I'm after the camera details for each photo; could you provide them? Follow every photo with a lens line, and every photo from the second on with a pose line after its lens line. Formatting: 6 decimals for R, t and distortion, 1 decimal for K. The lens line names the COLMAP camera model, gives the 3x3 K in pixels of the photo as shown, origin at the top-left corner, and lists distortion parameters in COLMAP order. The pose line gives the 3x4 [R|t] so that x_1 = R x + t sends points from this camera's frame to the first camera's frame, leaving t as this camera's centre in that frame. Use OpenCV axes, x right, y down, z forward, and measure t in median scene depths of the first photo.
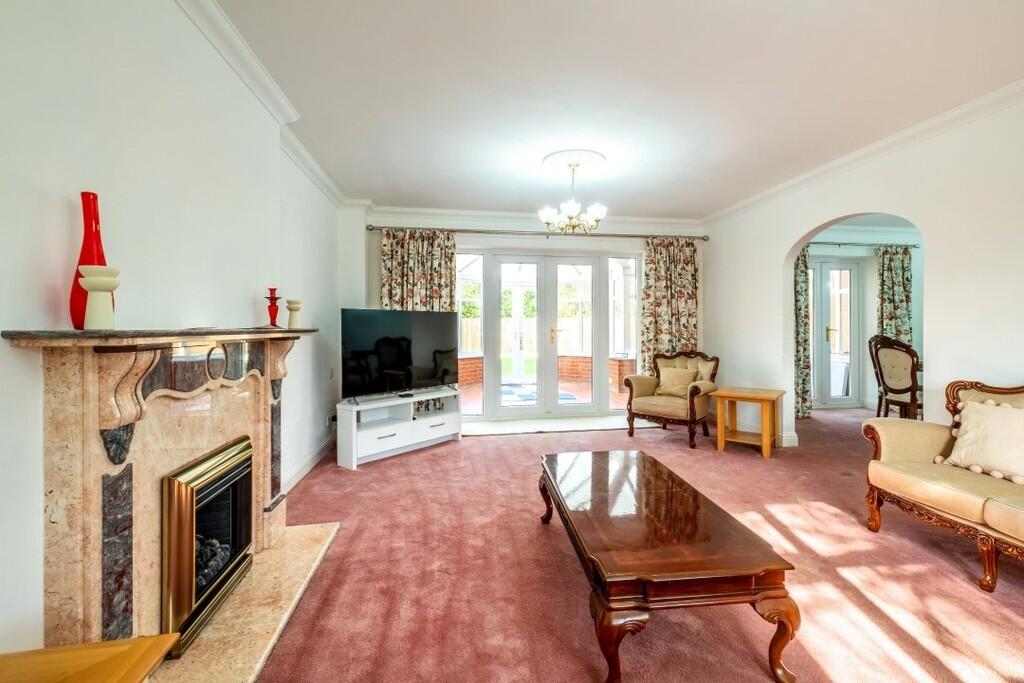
lens RADIAL K [[451.8, 0, 512.0], [0, 451.8, 341.5], [0, 0, 1]] dist [0.000541, 0.000101]
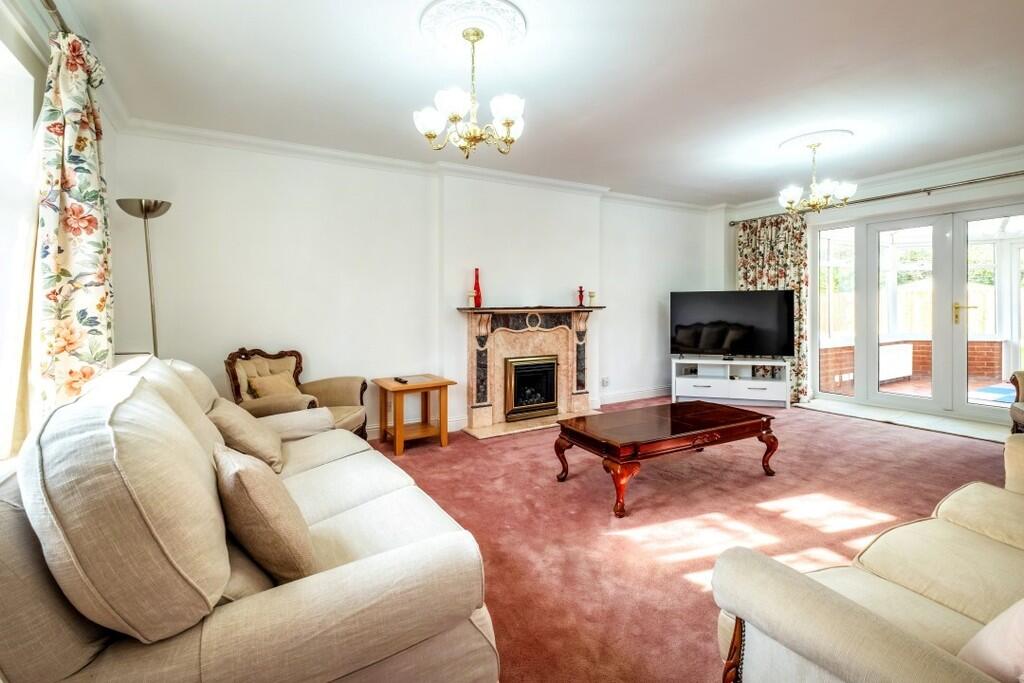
lens RADIAL K [[470.5, 0, 511.9], [0, 470.5, 309.8], [0, 0, 1]] dist [0.002047, 0.000200]
pose [[0.361207, 0.005348, -0.932470, 0.685348], [-0.020752, 0.999782, -0.002305, -0.001453], [0.932255, 0.020183, 0.361239, -0.018868]]
